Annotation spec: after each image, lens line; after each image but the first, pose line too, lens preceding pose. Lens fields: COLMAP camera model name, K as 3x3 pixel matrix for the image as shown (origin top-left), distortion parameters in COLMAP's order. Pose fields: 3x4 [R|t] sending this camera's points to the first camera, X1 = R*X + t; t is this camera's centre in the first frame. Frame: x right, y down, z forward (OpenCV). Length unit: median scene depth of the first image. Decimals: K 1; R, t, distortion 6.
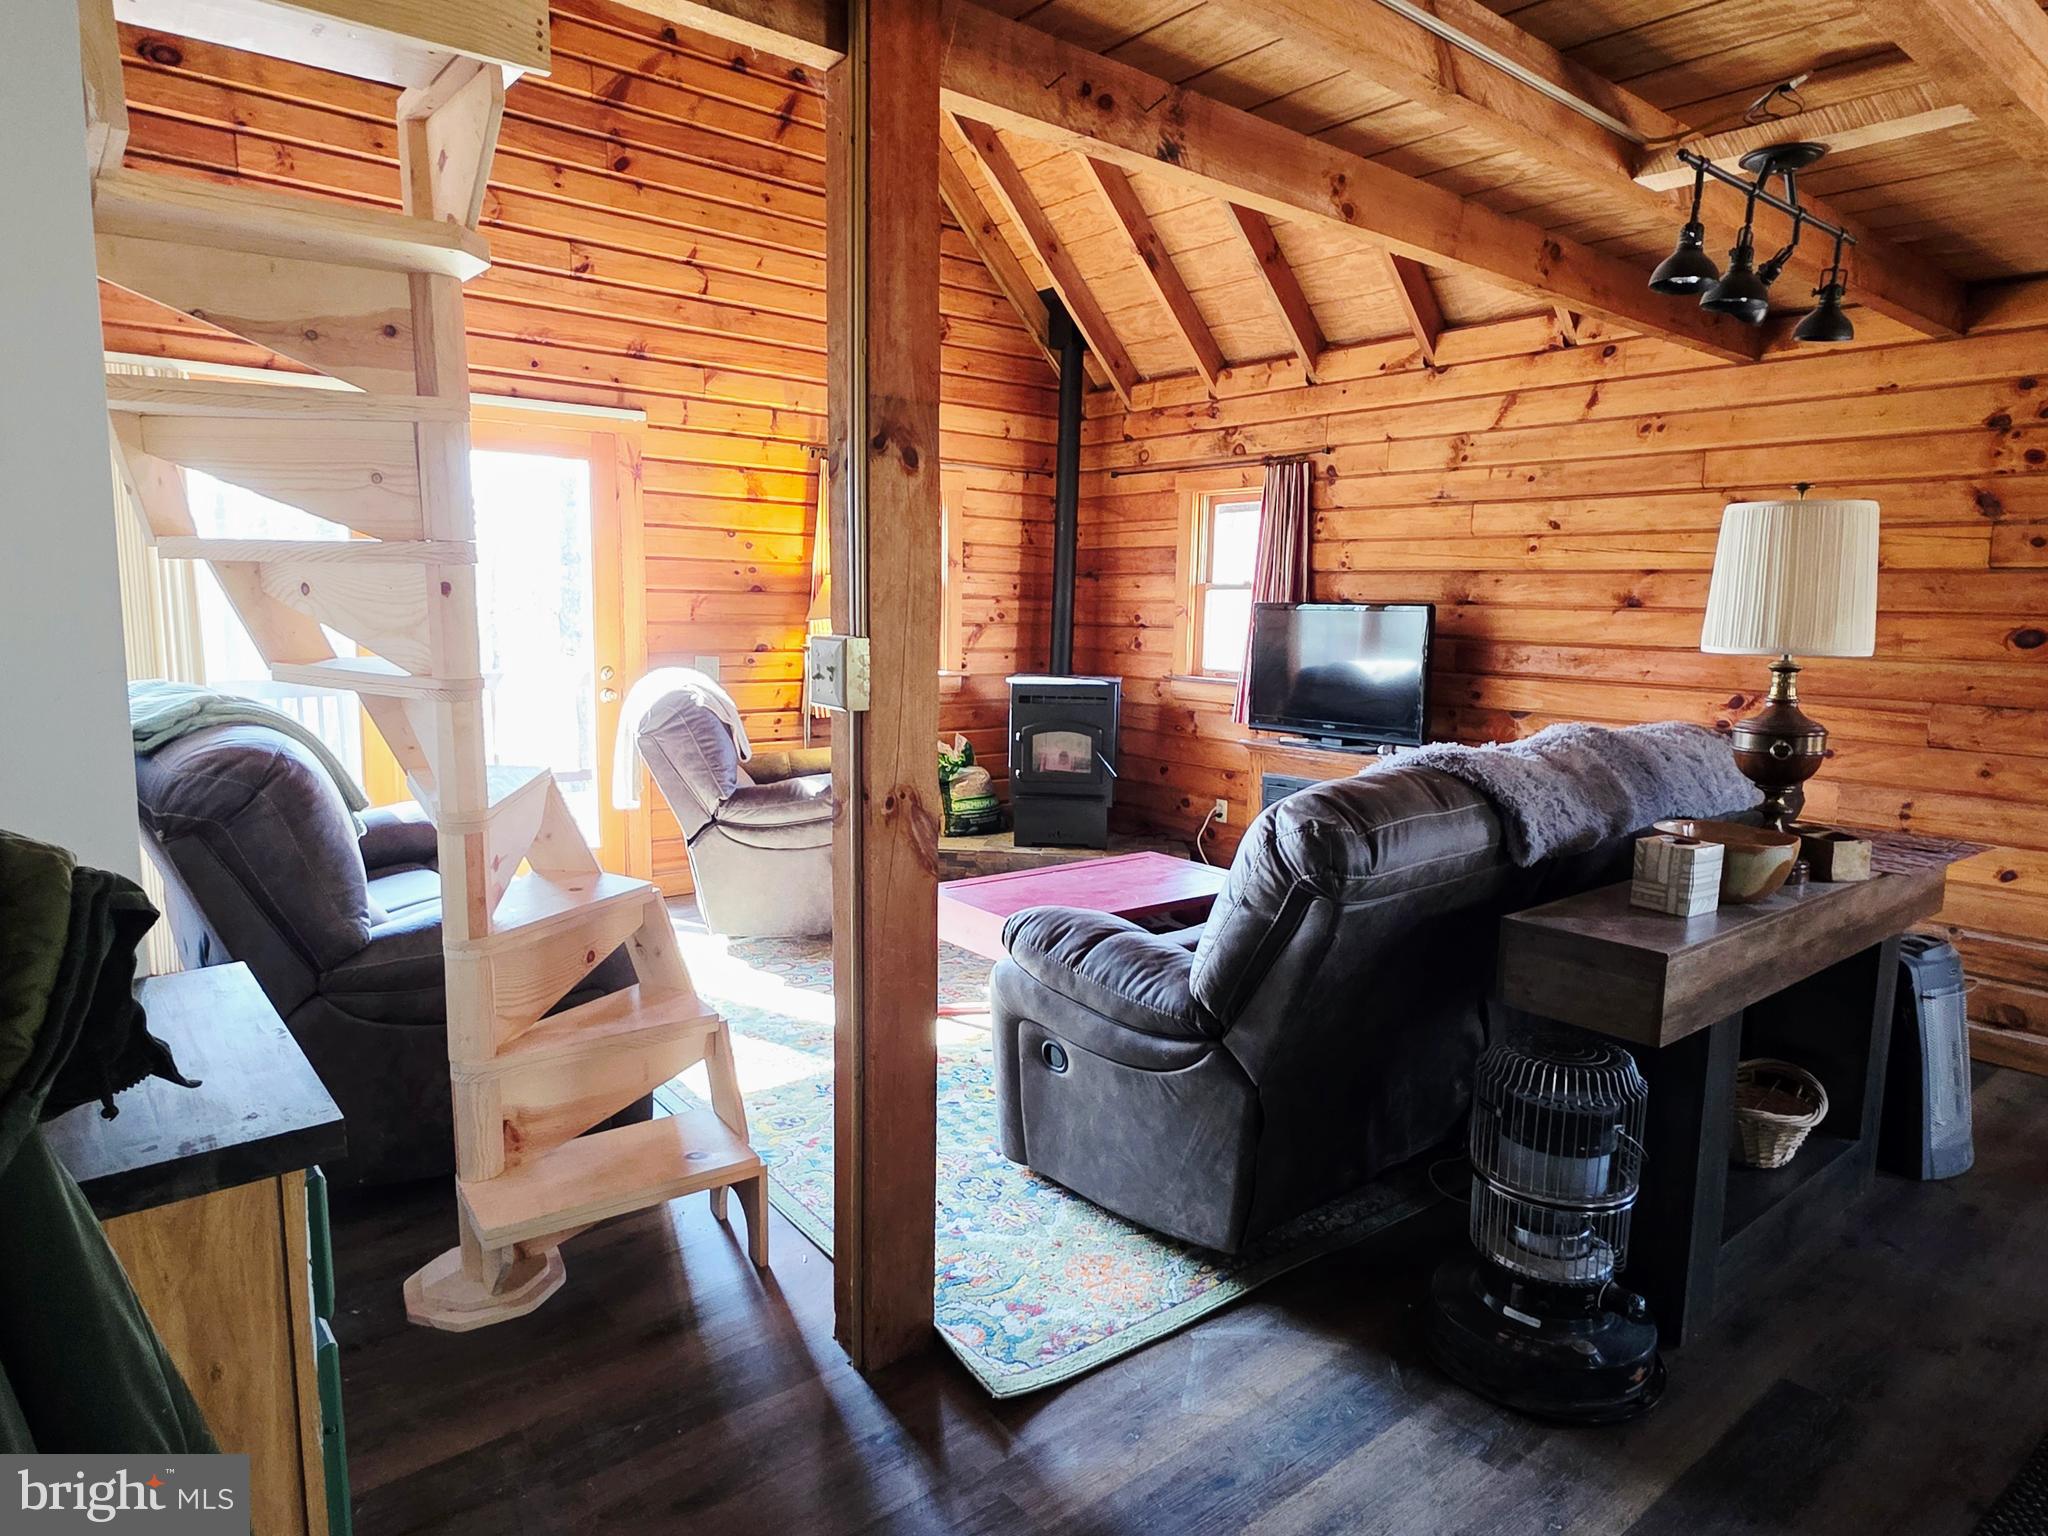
lens RADIAL K [[1237.5, 0, 1038.3], [0, 1237.5, 767.2], [0, 0, 1]] dist [-0.003340, 0.002815]
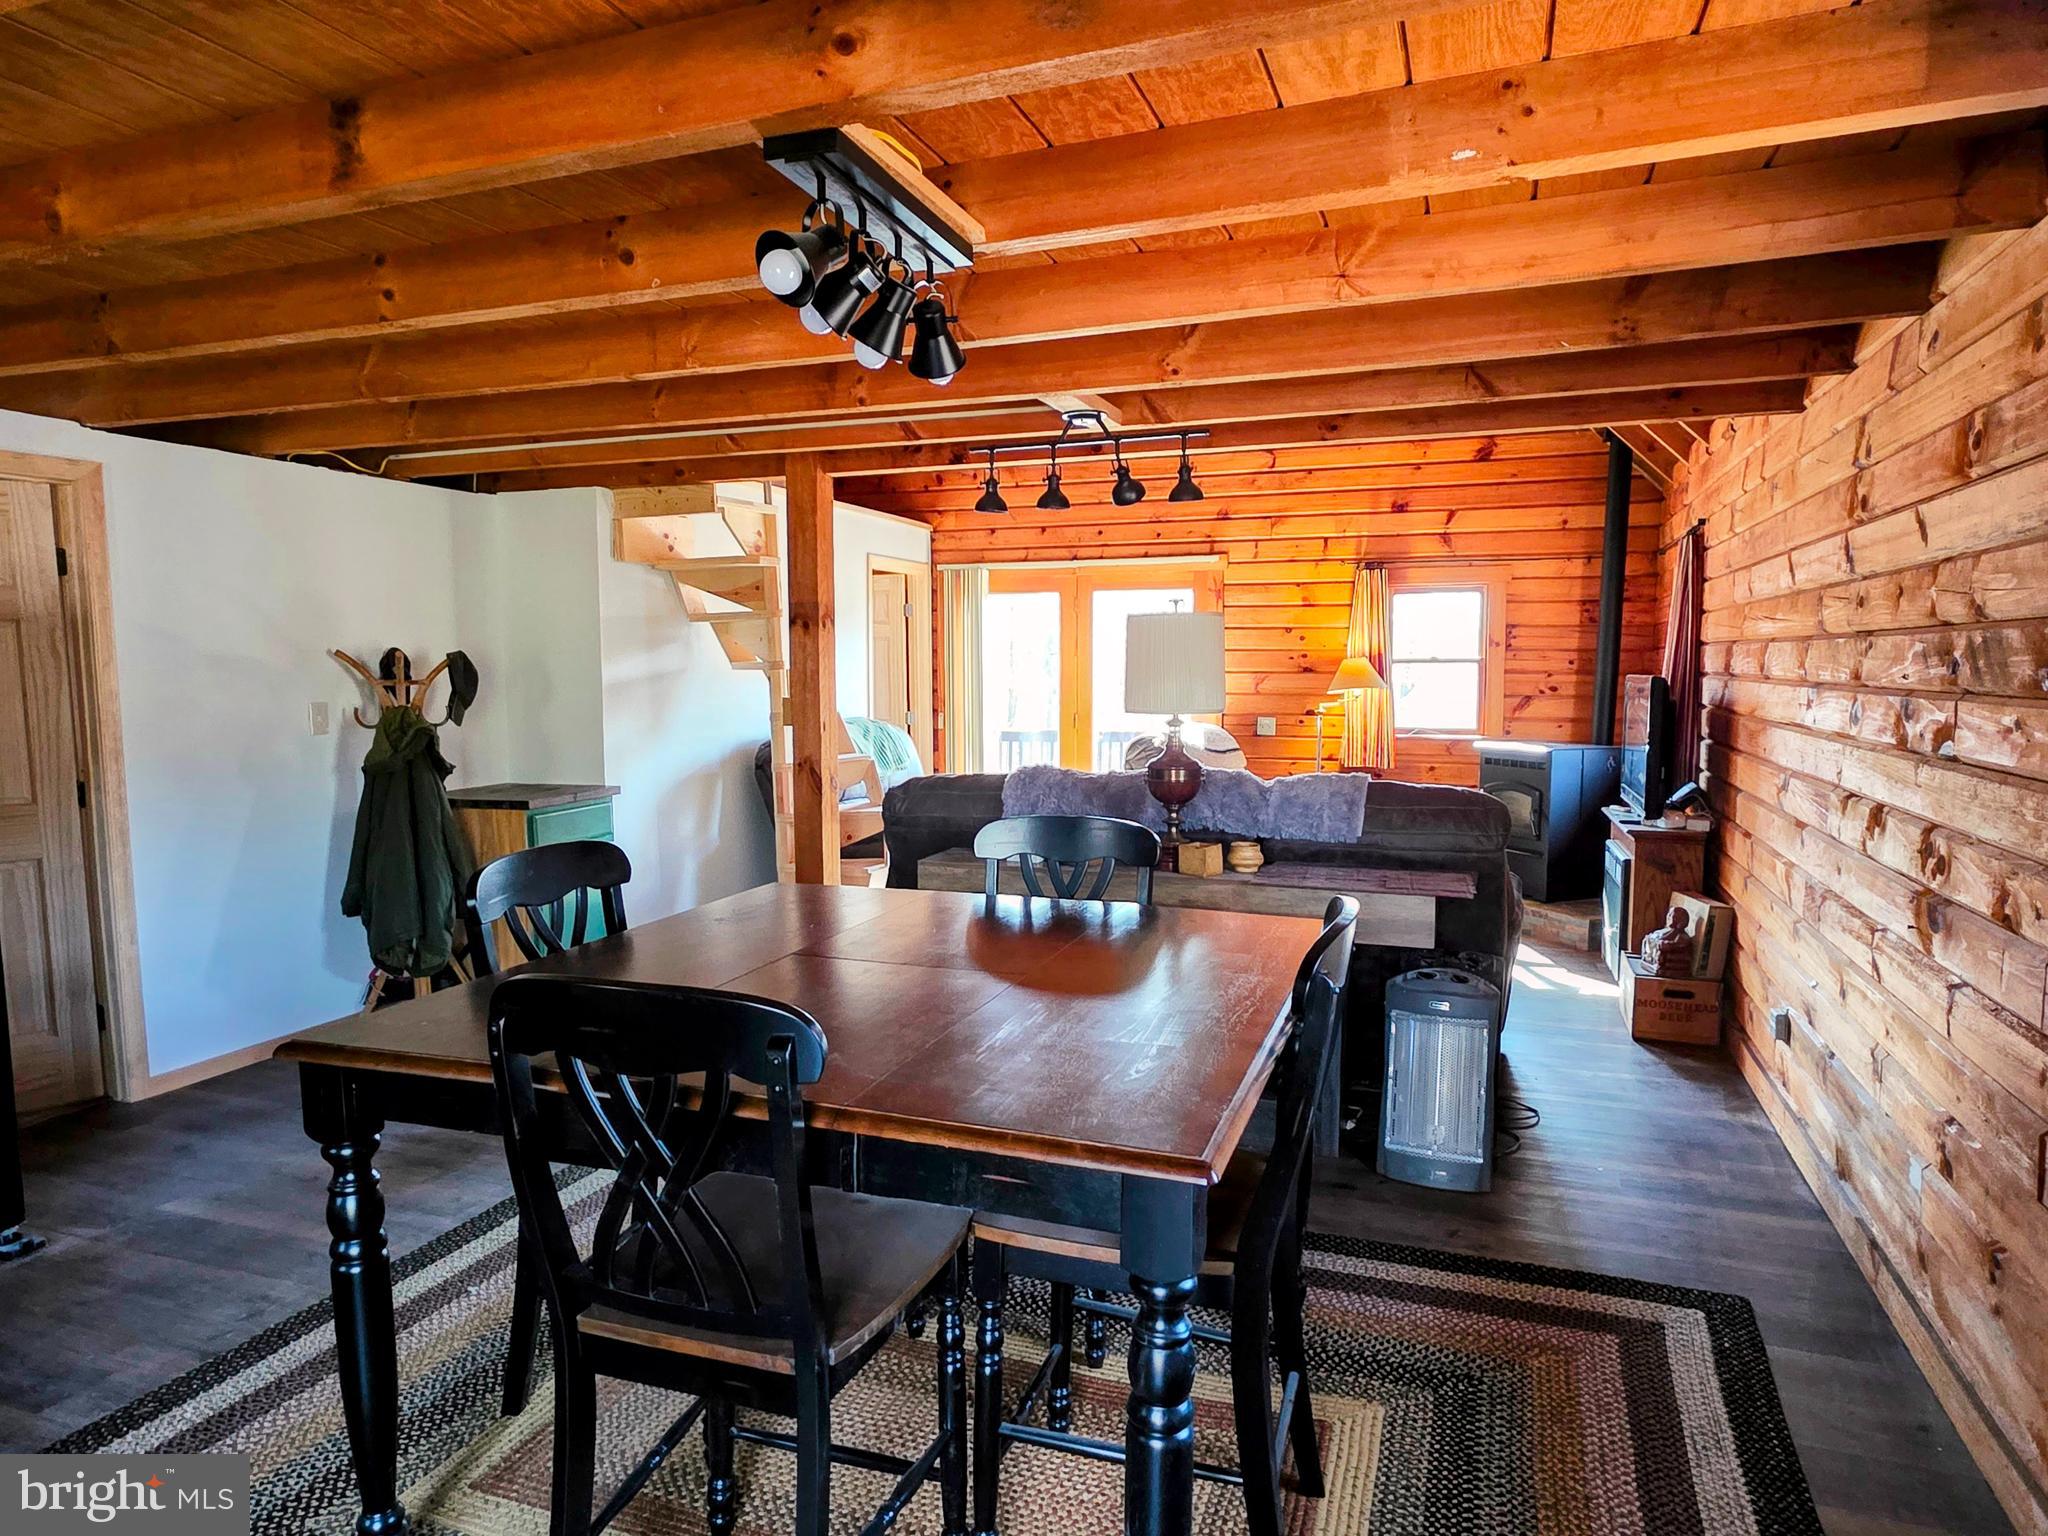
lens RADIAL K [[1237.5, 0, 1023.8], [0, 1237.5, 770.5], [0, 0, 1]] dist [-0.003340, 0.002815]
pose [[0.497934, 0.054472, -0.865502, 0.840173], [-0.104497, 0.994522, 0.002474, -0.004160], [0.860896, 0.089210, 0.500899, 0.057836]]
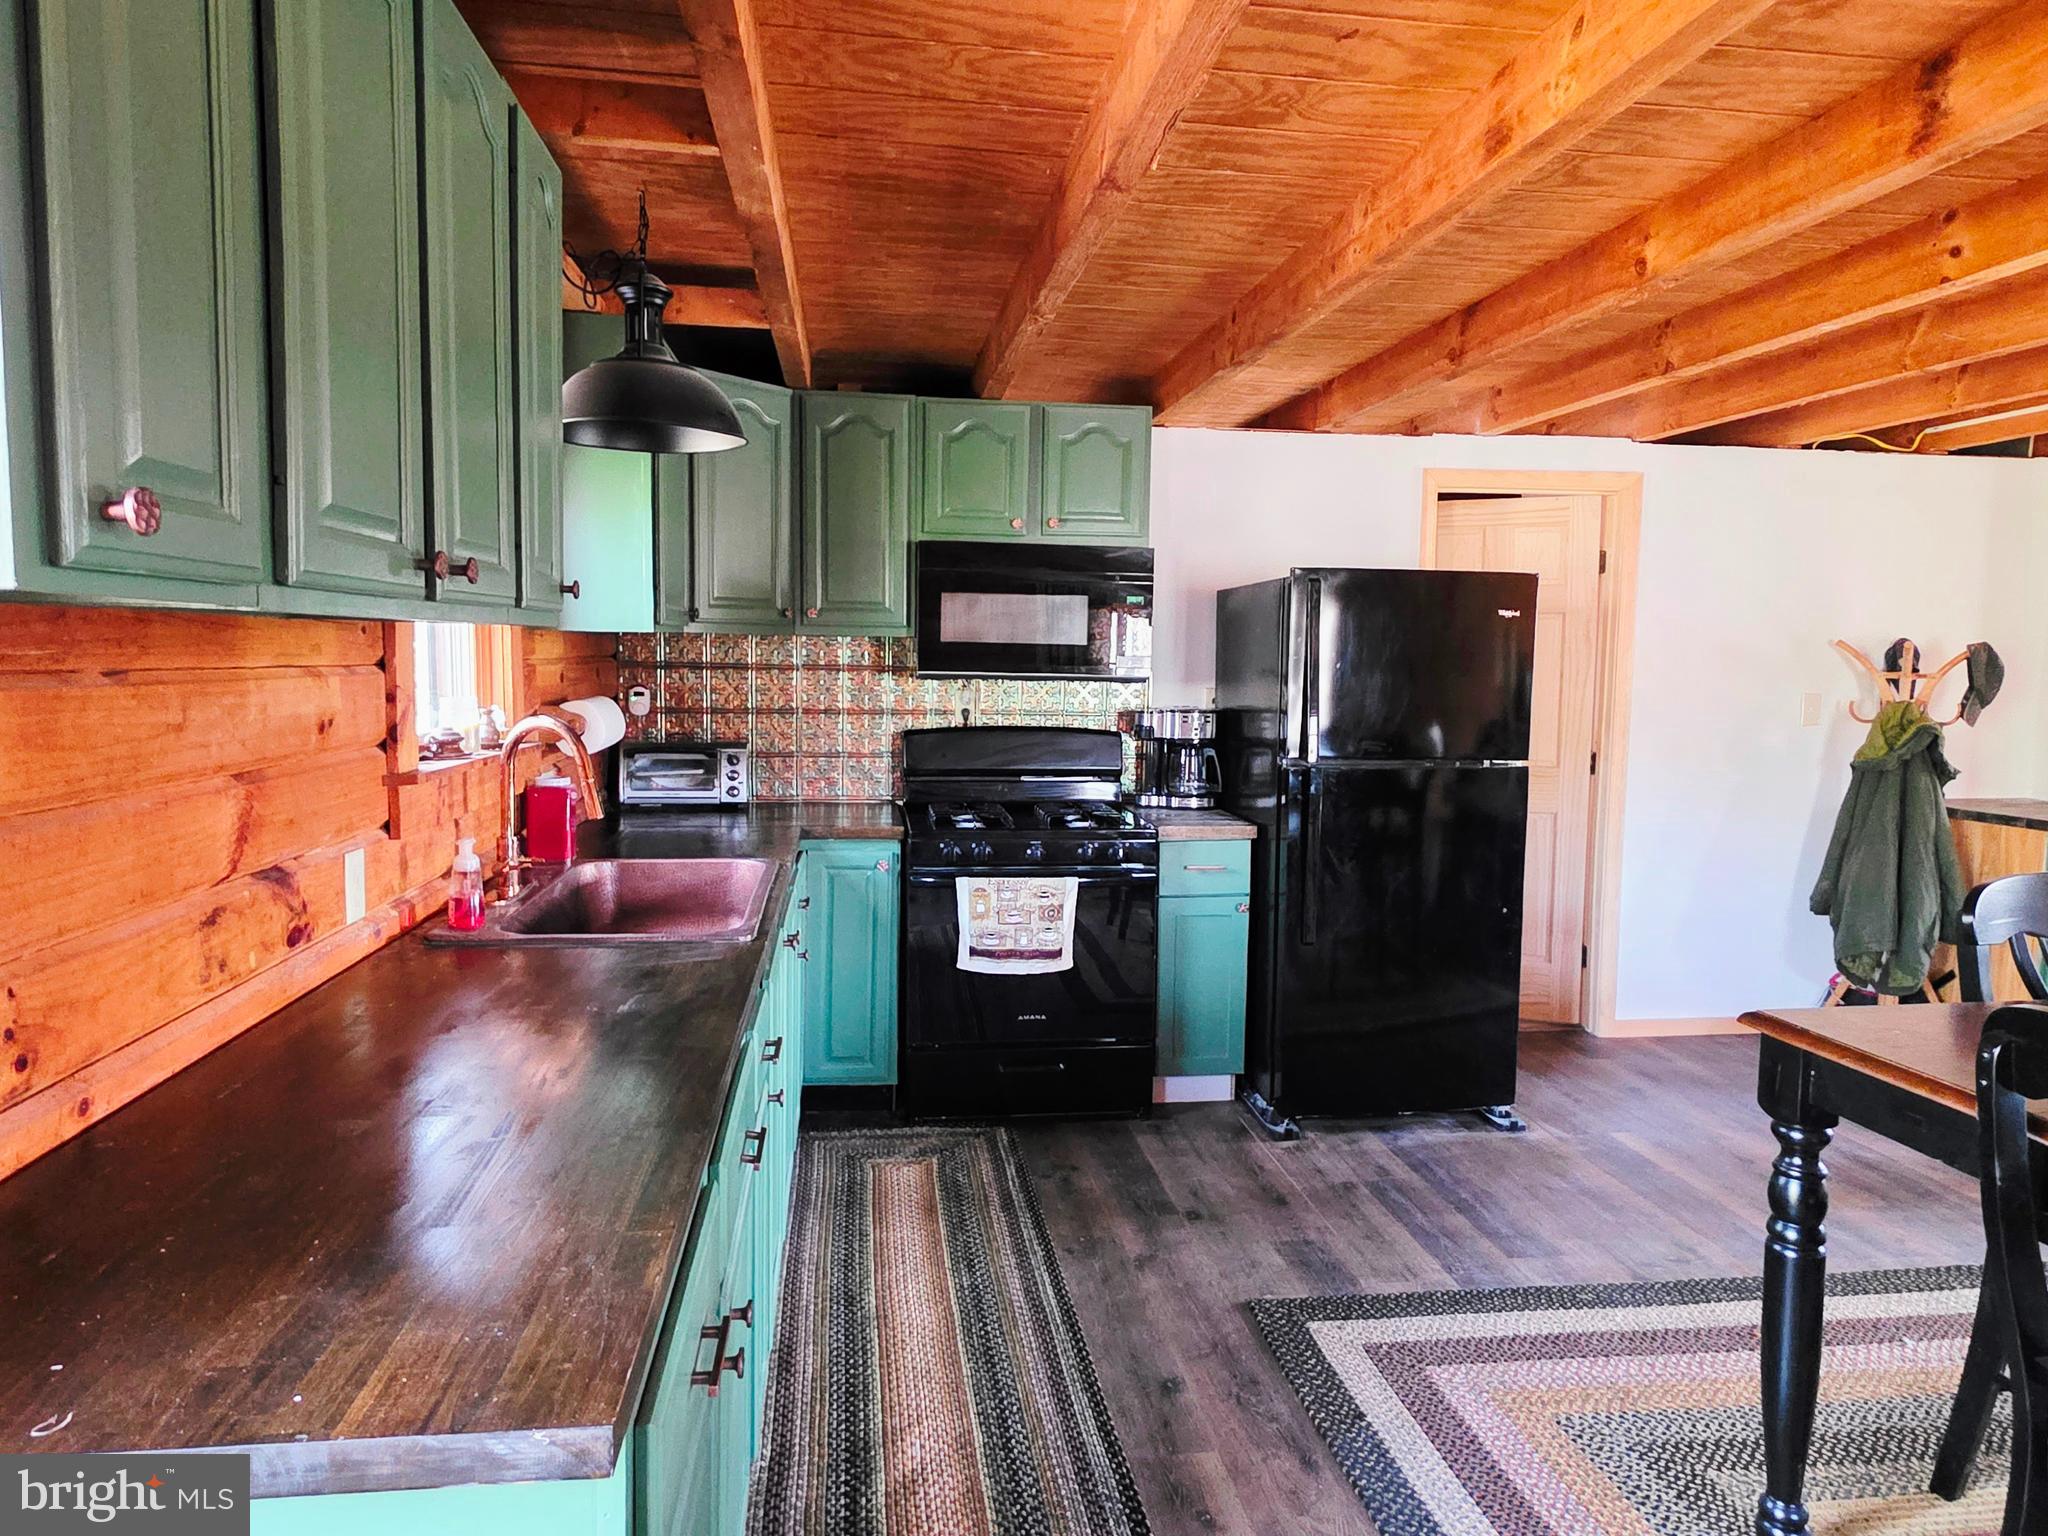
lens RADIAL K [[1237.5, 0, 1024.4], [0, 1237.5, 766.5], [0, 0, 1]] dist [-0.003340, 0.002815]
pose [[-0.529703, 0.053937, -0.846467, 1.063849], [-0.138496, 0.979082, 0.149056, 0.061525], [0.836800, 0.196188, -0.511152, -0.014801]]
